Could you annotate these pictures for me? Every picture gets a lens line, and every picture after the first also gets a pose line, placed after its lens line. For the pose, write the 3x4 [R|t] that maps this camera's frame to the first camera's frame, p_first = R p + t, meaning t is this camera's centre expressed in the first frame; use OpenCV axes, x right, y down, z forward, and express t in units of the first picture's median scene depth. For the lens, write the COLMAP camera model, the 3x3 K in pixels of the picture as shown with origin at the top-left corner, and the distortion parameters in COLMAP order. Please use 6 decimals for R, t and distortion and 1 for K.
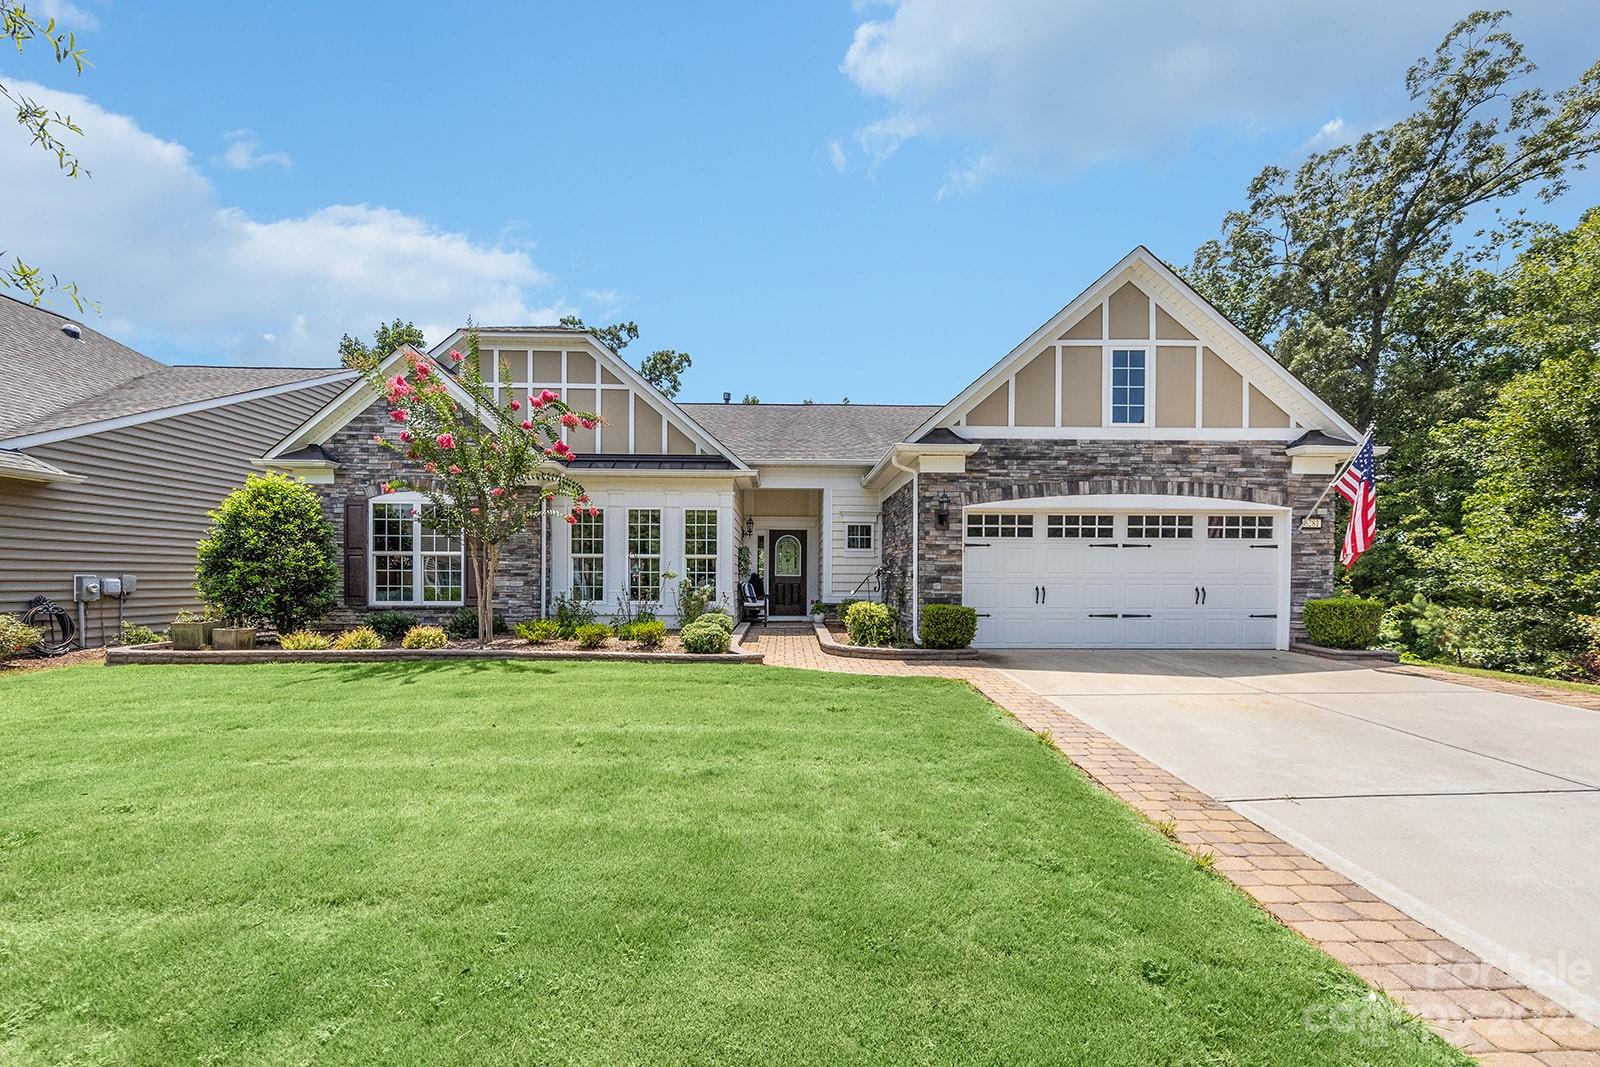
lens RADIAL K [[546.0, 0, 778.0], [0, 546.0, 533.6], [0, 0, 1]] dist [0.000584, 0.000000]
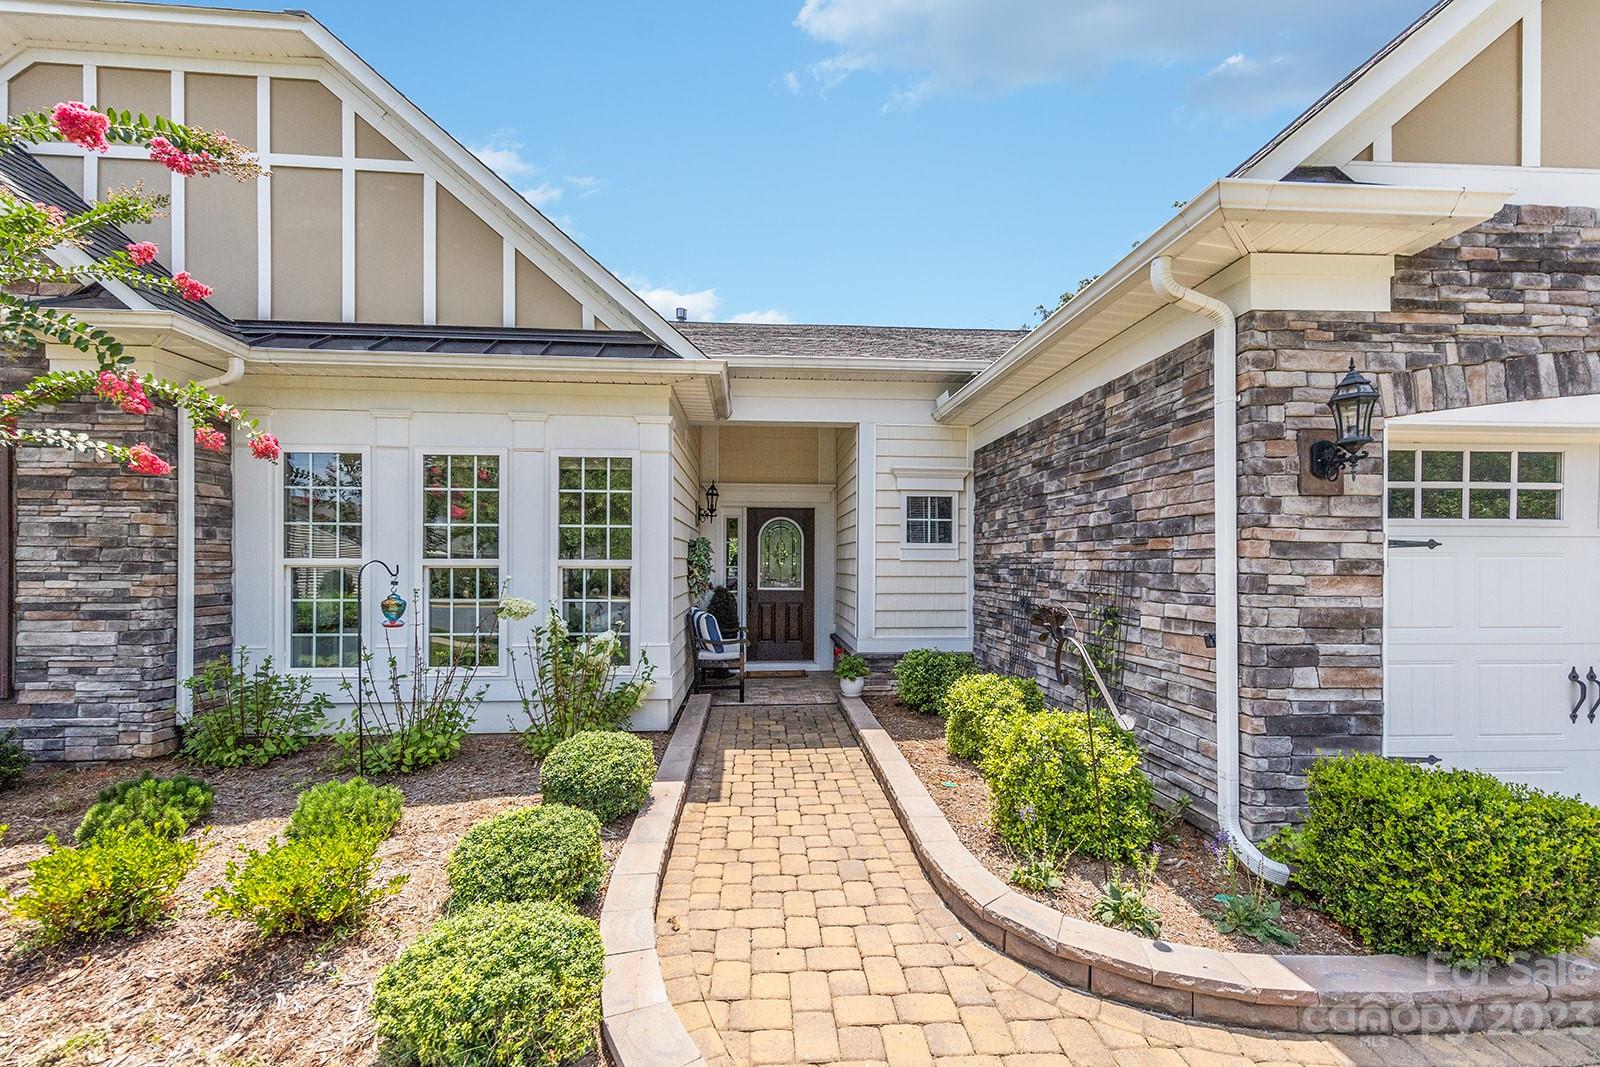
lens RADIAL K [[546.0, 0, 778.0], [0, 546.0, 533.6], [0, 0, 1]] dist [0.000584, 0.000000]
pose [[0.998592, 0.000218, 0.053041, -0.018162], [-0.001706, 0.999606, 0.028005, 0.005292], [-0.053014, -0.028057, 0.998200, 0.556510]]
